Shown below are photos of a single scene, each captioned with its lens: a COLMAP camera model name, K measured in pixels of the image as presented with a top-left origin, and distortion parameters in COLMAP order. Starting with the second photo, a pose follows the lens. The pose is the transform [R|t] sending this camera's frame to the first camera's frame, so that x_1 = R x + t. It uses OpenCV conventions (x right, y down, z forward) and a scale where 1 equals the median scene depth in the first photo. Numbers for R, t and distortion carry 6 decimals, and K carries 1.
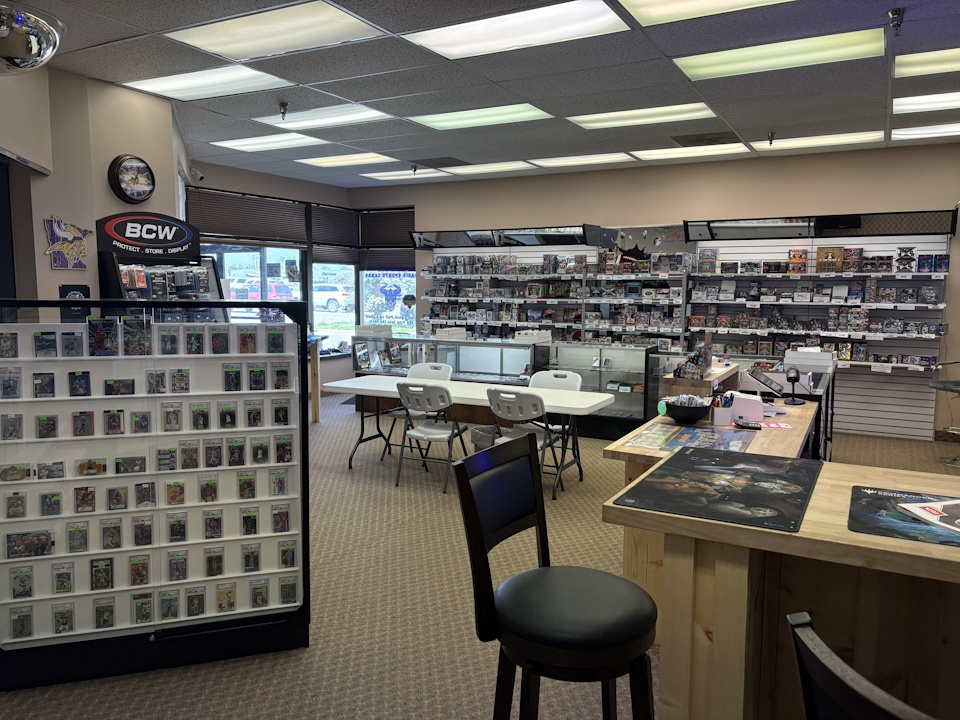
lens RADIAL K [[739.2, 0, 478.9], [0, 739.2, 359.5], [0, 0, 1]] dist [0.047617, -0.008687]
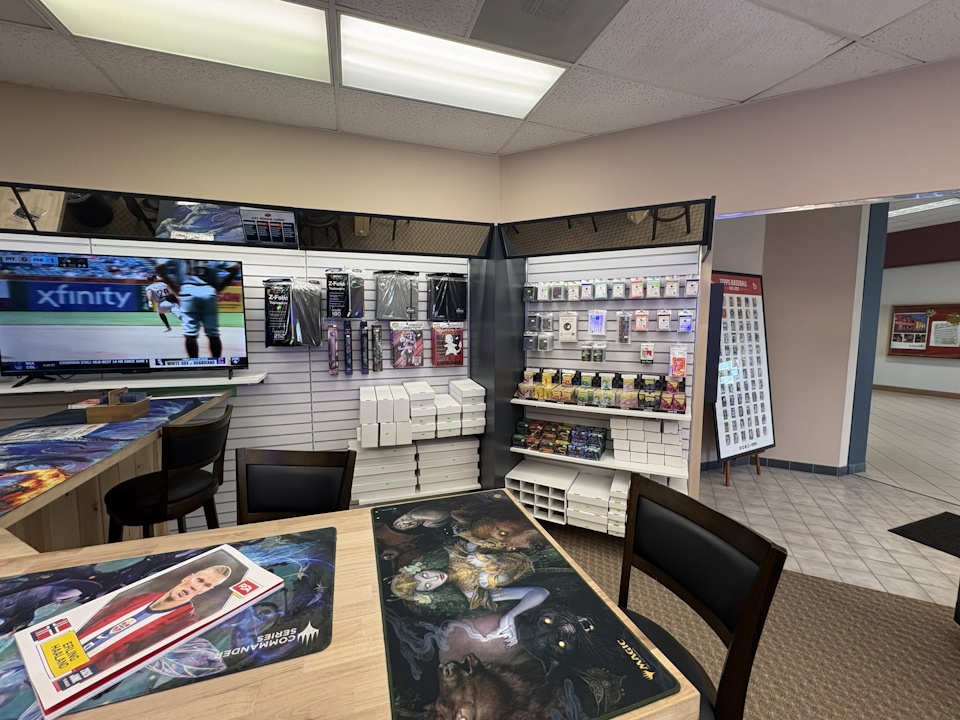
lens RADIAL K [[388.7, 0, 480.6], [0, 388.7, 358.4], [0, 0, 1]] dist [0.005474, 0.001403]
pose [[-0.683032, 0.055053, -0.728310, 0.631877], [-0.078447, 0.985858, 0.148091, -0.126288], [0.726163, 0.158285, -0.669054, 1.258625]]
